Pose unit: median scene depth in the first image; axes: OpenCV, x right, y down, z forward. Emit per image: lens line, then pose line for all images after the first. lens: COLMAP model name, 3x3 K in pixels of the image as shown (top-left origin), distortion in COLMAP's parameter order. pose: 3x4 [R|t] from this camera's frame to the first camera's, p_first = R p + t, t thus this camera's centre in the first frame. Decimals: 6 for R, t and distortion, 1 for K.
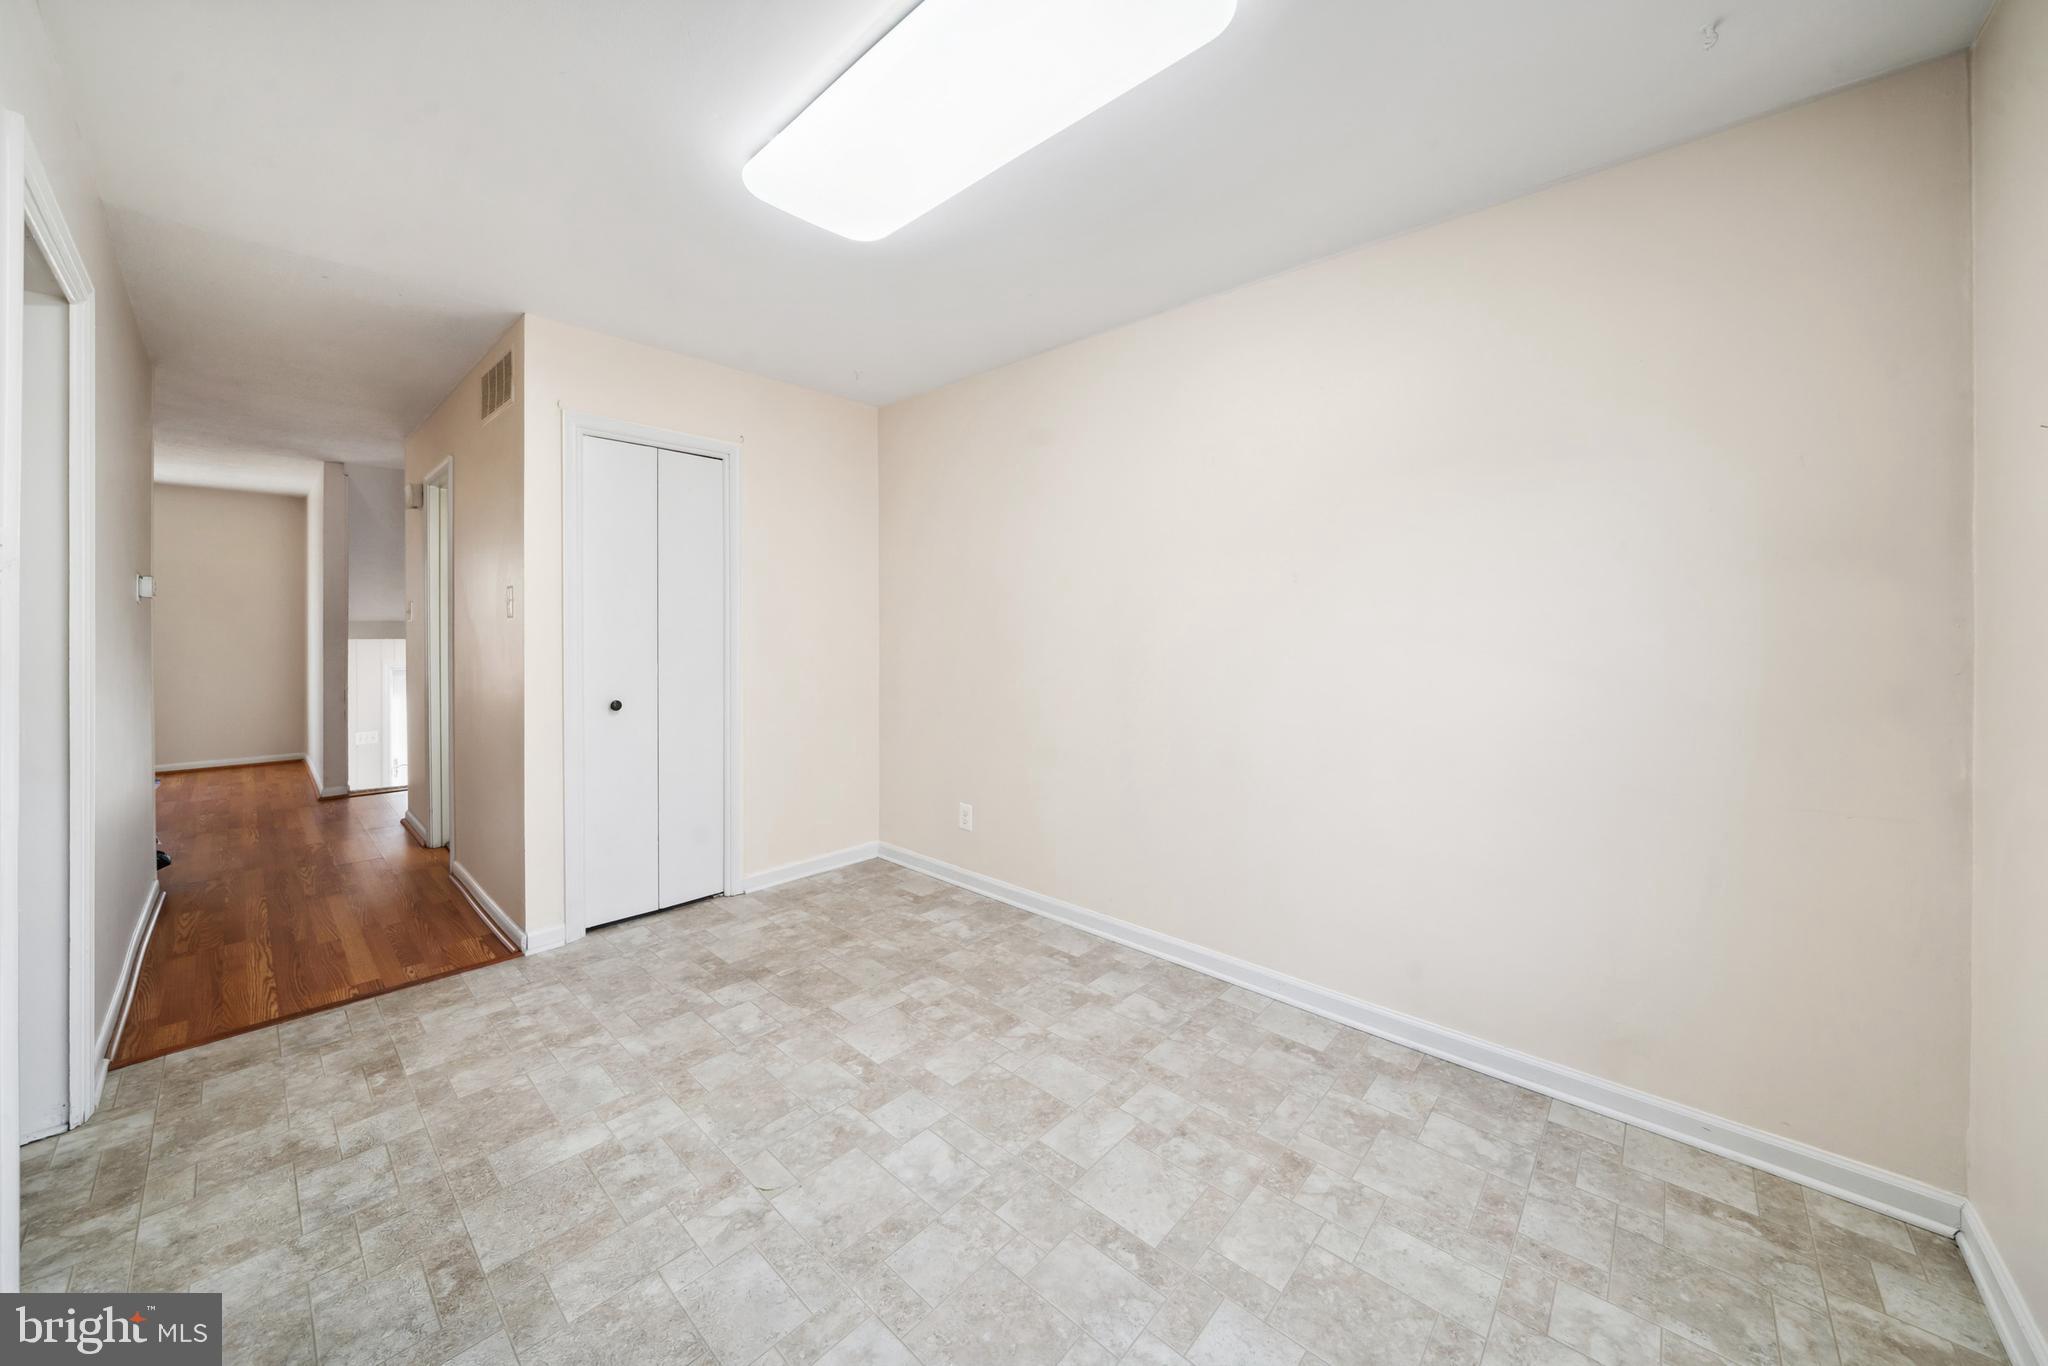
lens RADIAL K [[724.7, 0, 1027.2], [0, 724.7, 627.7], [0, 0, 1]] dist [-0.006004, -0.000178]
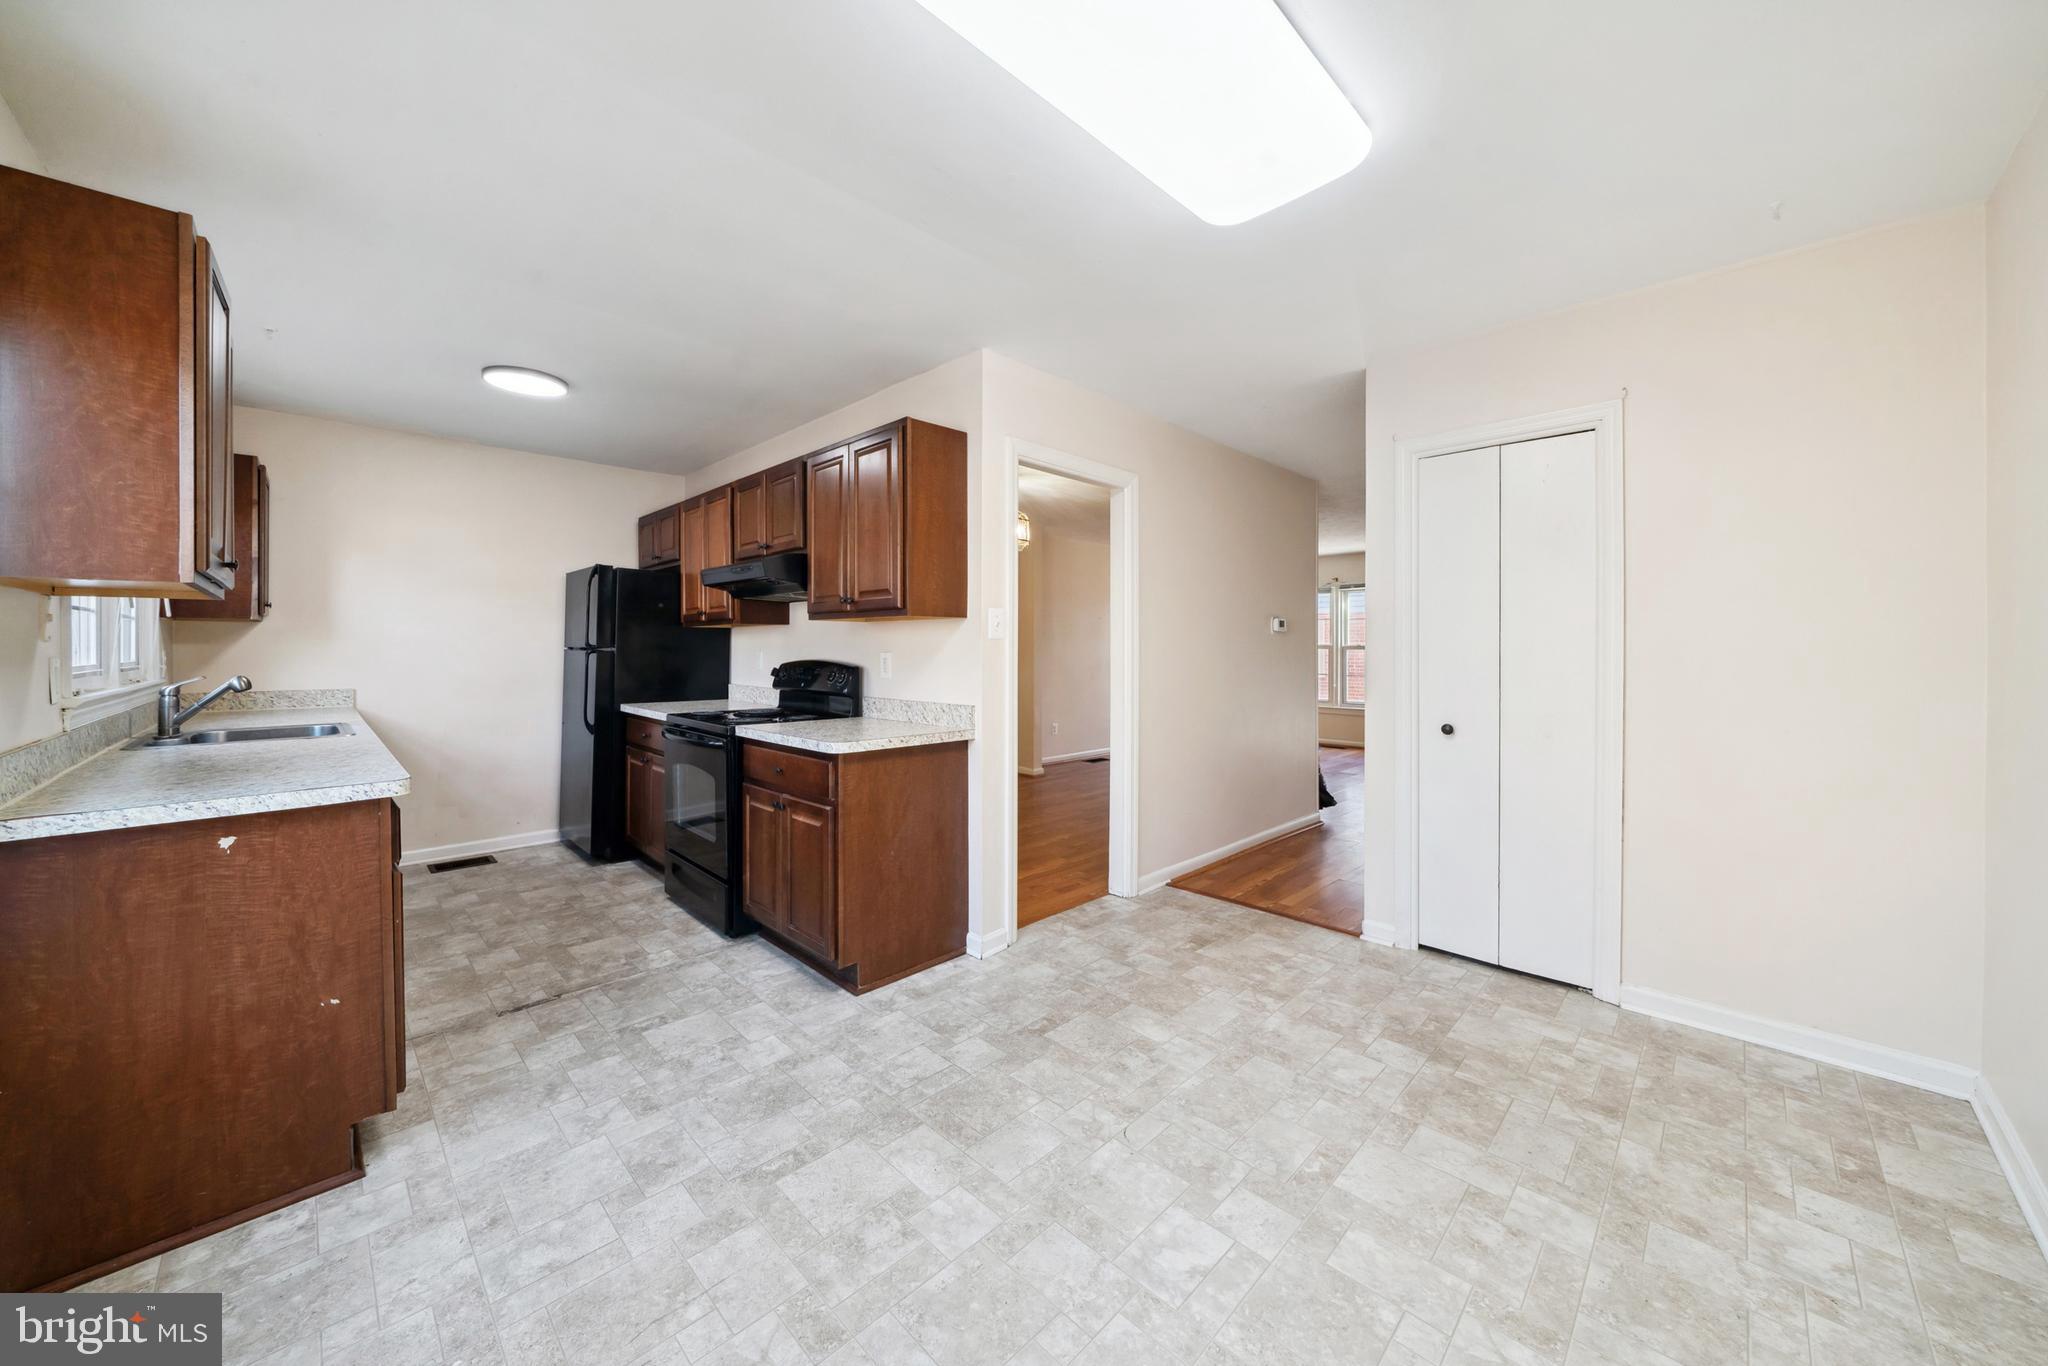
lens RADIAL K [[726.0, 0, 1015.8], [0, 726.0, 656.8], [0, 0, 1]] dist [-0.004762, -0.000080]
pose [[-0.053035, 0.007317, -0.998566, 0.626262], [0.001283, 0.999973, 0.007260, 0.003565], [0.998592, -0.000897, -0.053043, 0.692110]]
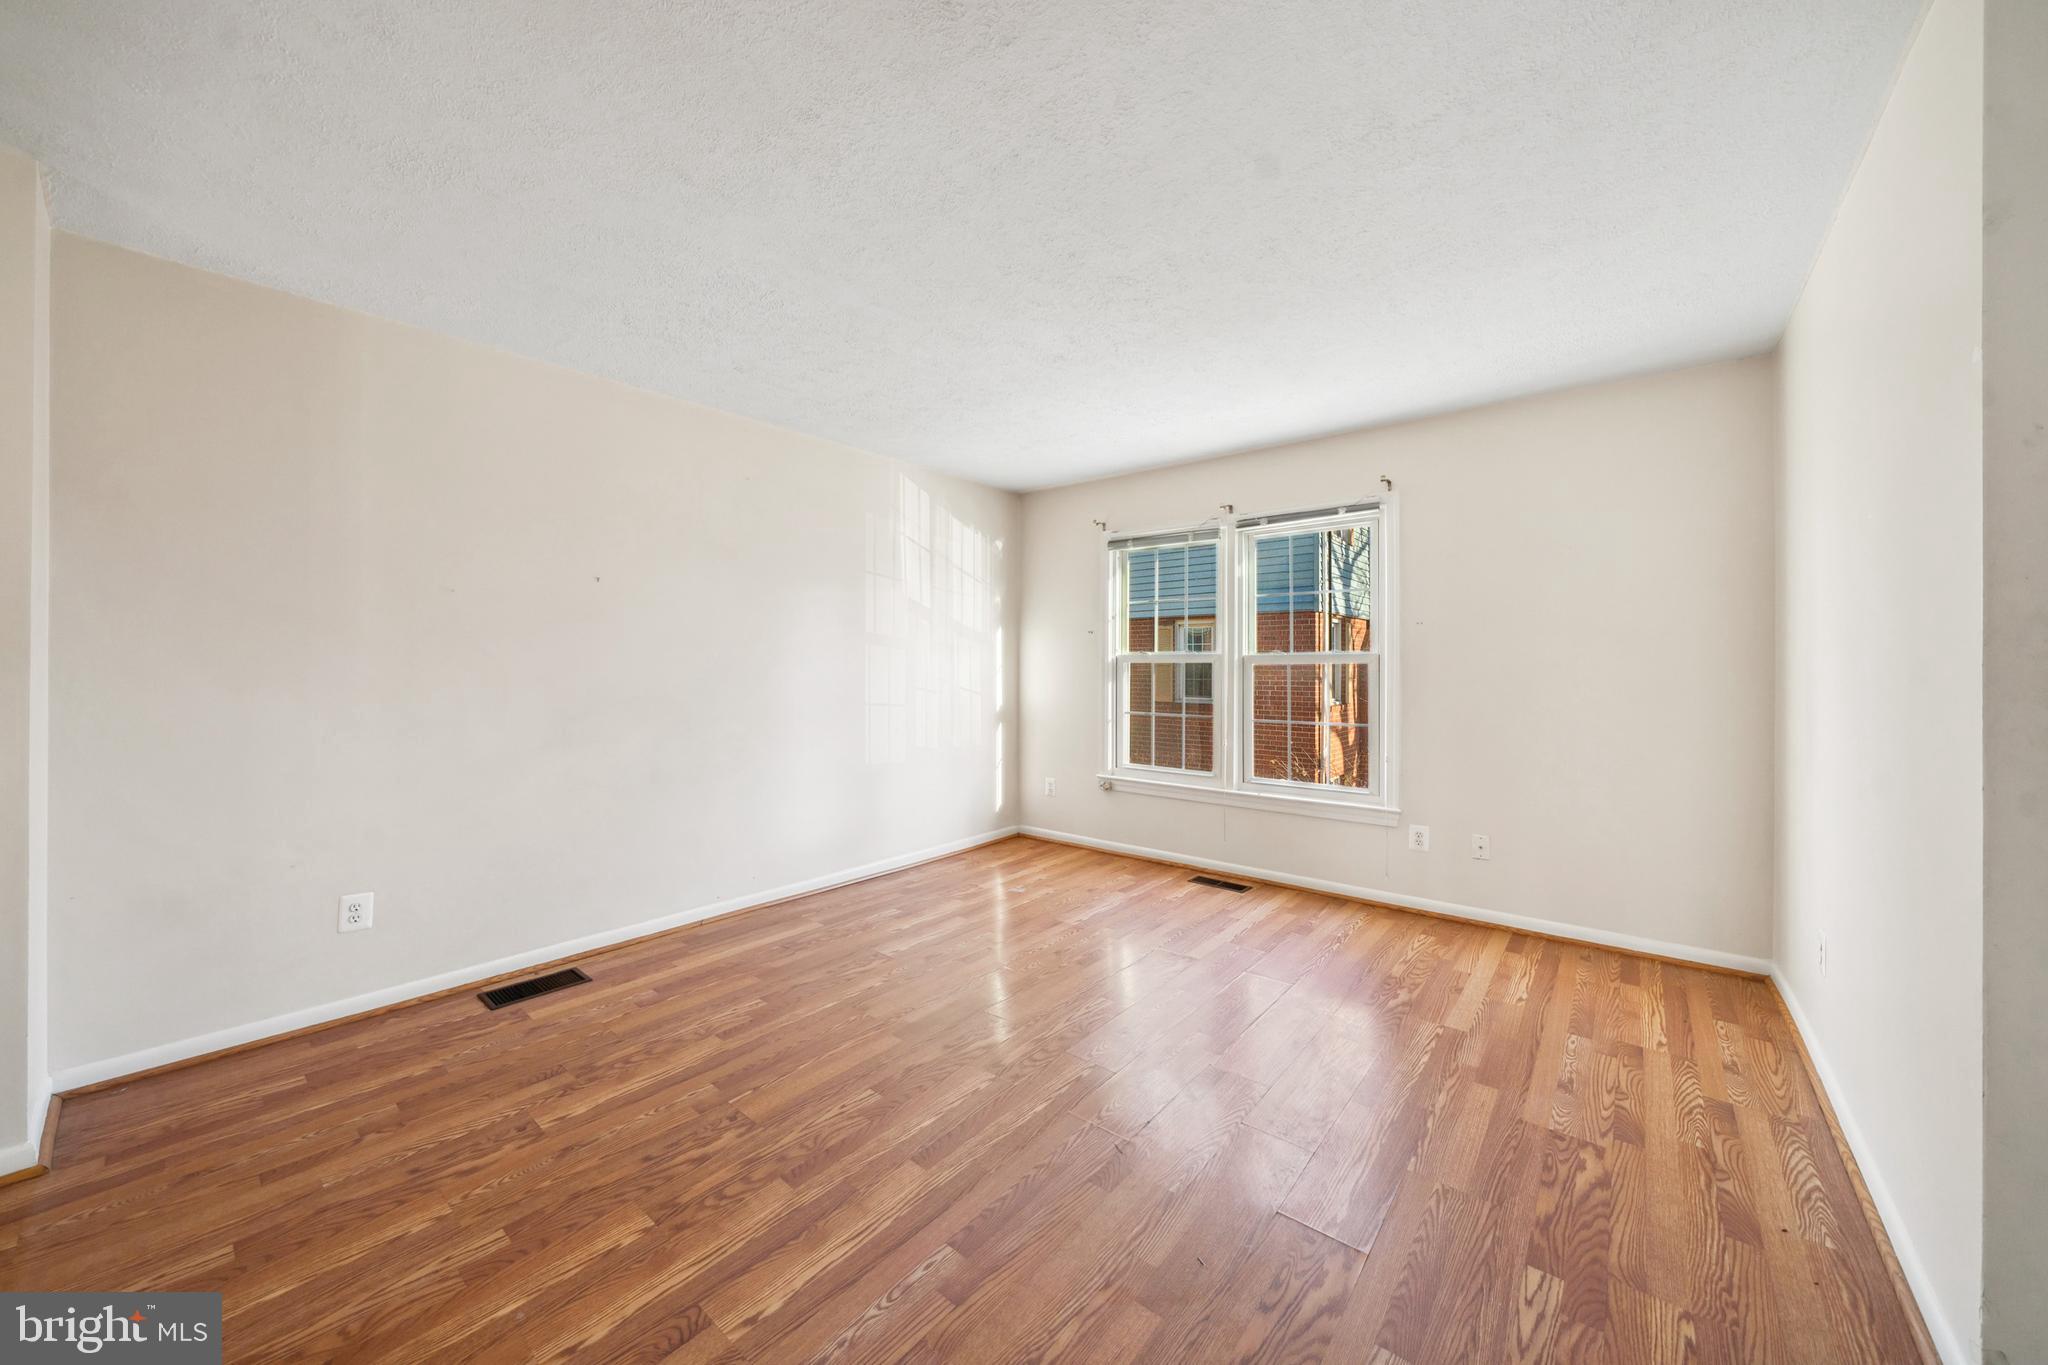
lens RADIAL K [[738.1, 0, 1022.3], [0, 738.1, 663.2], [0, 0, 1]] dist [-0.002714, -0.000086]
pose [[0.044296, -0.003922, -0.999011, -1.942296], [0.001214, 0.999992, -0.003872, 0.005979], [0.999018, -0.001041, 0.044300, 1.777822]]
